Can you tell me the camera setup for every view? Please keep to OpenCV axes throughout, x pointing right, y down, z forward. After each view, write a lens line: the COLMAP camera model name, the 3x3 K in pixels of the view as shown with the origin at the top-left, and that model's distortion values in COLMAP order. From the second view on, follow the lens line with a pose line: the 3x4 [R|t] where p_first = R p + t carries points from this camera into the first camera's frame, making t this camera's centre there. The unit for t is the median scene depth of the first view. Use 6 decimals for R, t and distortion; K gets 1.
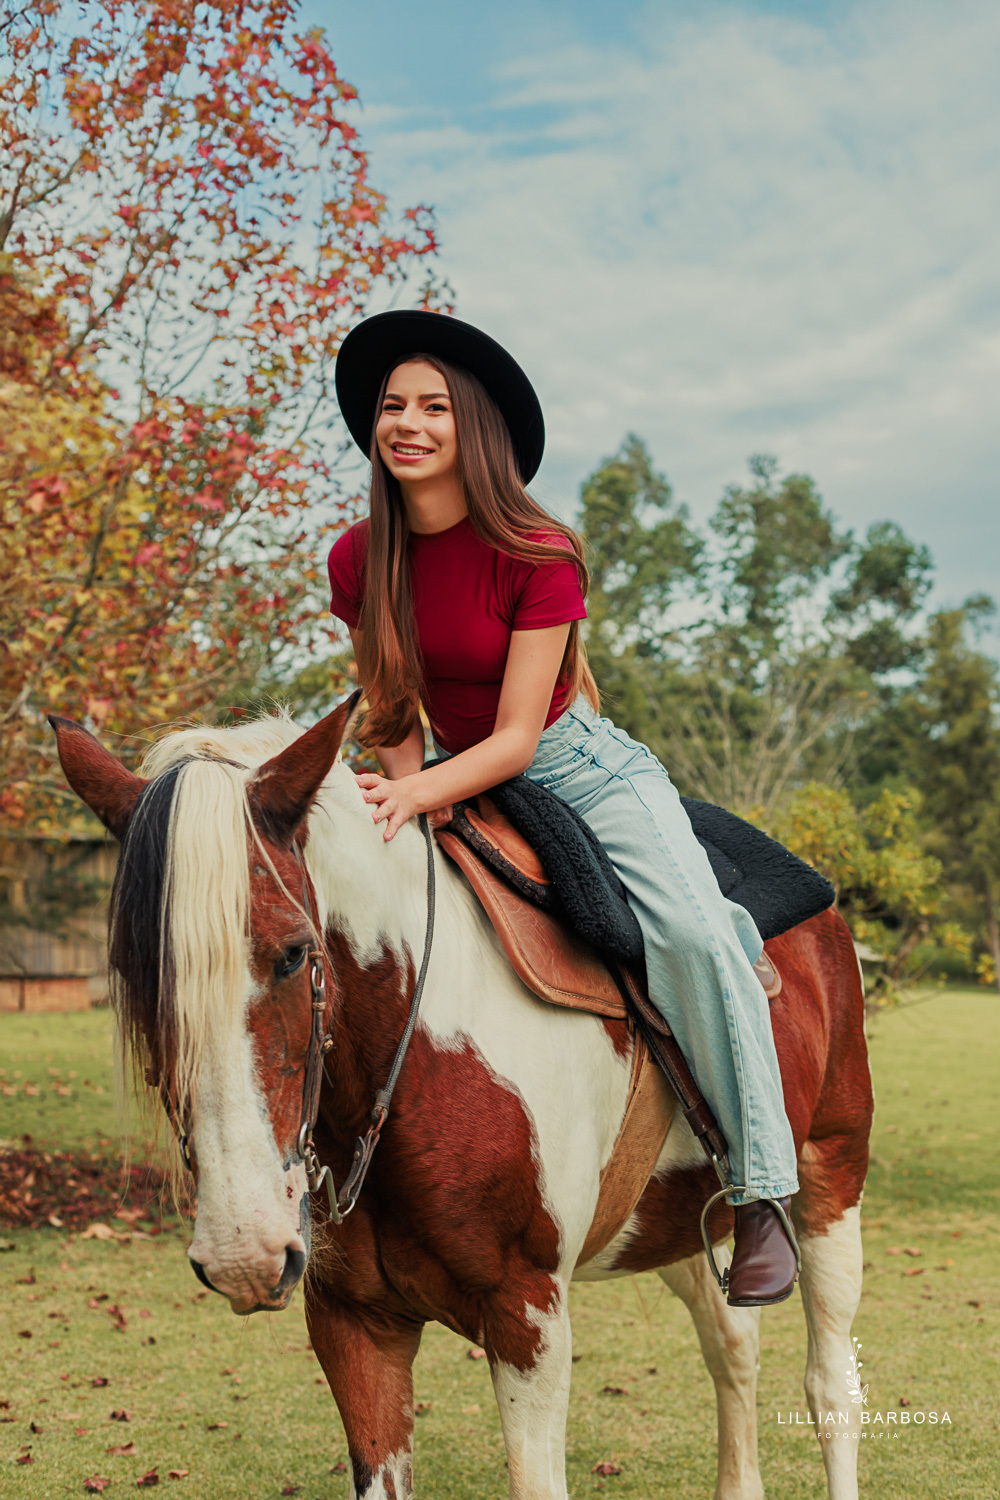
lens RADIAL K [[2157.1, 0, 565.5], [0, 2157.1, 749.8], [0, 0, 1]] dist [-0.006178, -0.041228]
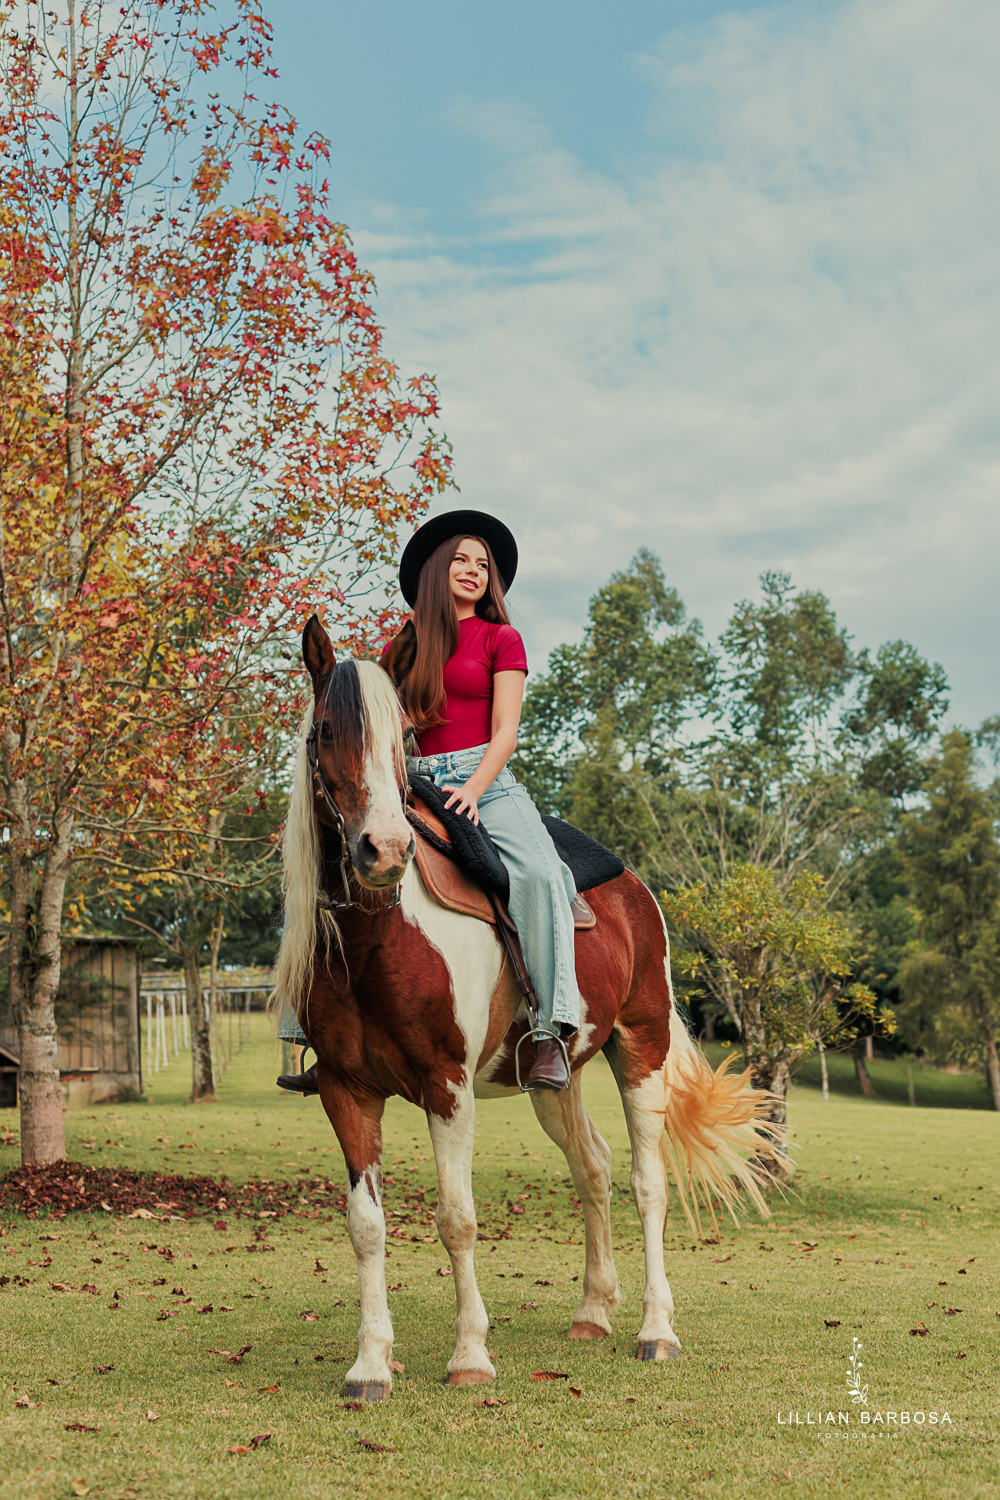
lens RADIAL K [[2280.6, 0, 526.2], [0, 2280.6, 750.7], [0, 0, 1]] dist [0.017092, 0.005146]
pose [[0.999558, 0.015110, -0.025620, 0.021644], [-0.016498, 0.998357, -0.054871, 0.020204], [0.024749, 0.055269, 0.998165, -0.214880]]
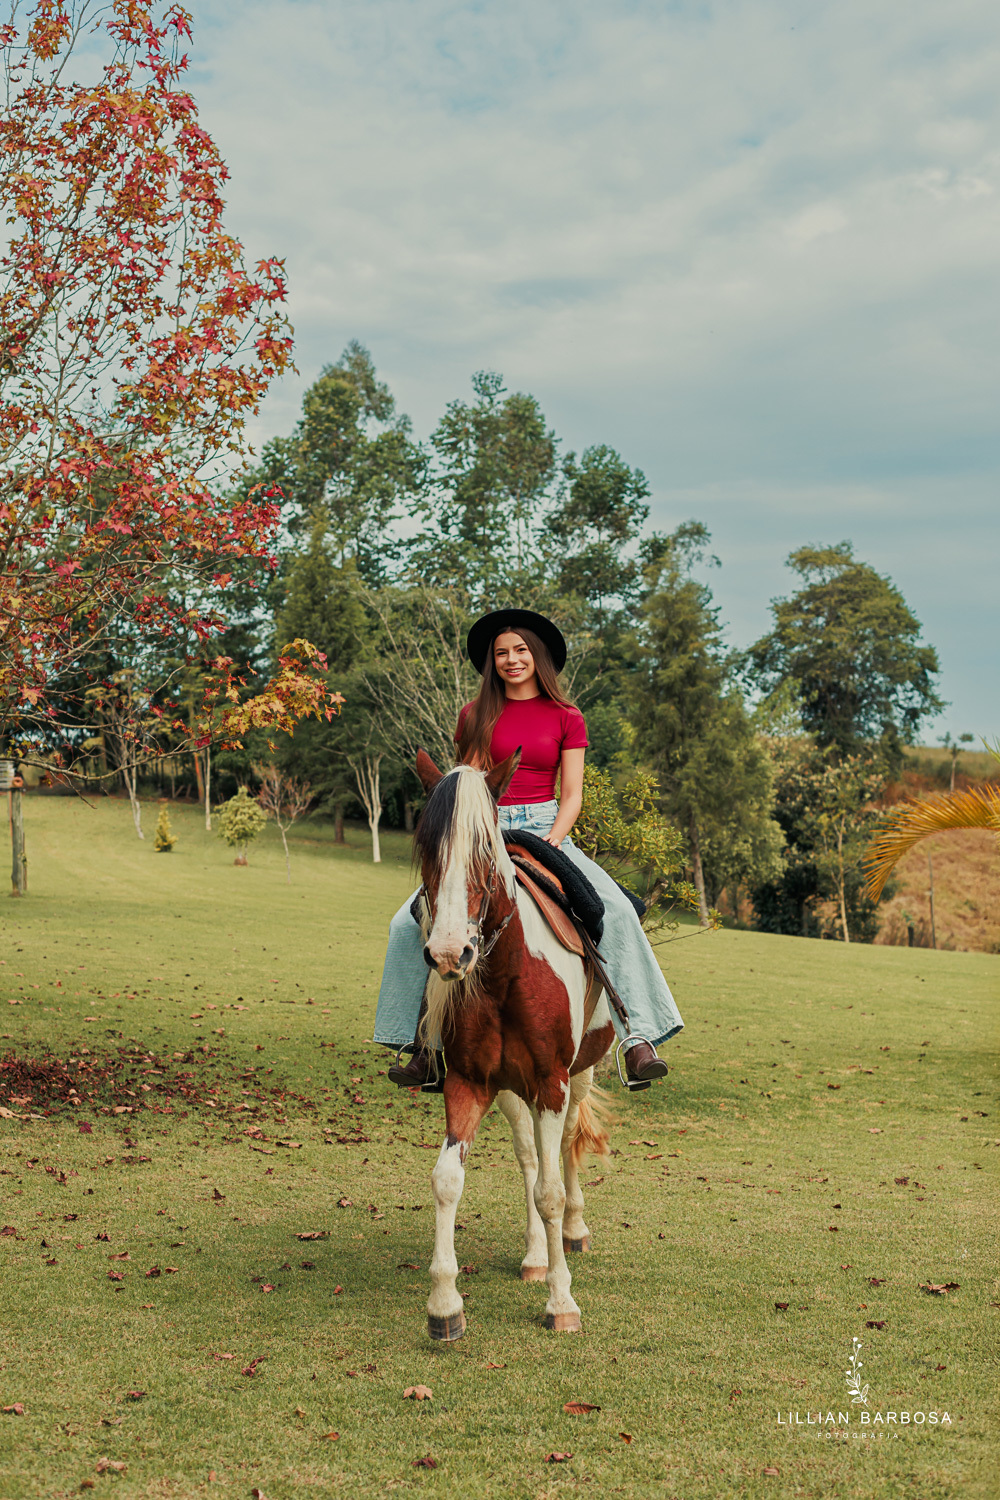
lens RADIAL K [[2238.2, 0, 458.5], [0, 2238.2, 746.0], [0, 0, 1]] dist [-0.002096, 0.006201]
pose [[0.994676, 0.042433, 0.093905, -0.060109], [-0.046634, 0.997986, 0.043001, -0.037659], [-0.091892, -0.047151, 0.994652, -0.207383]]
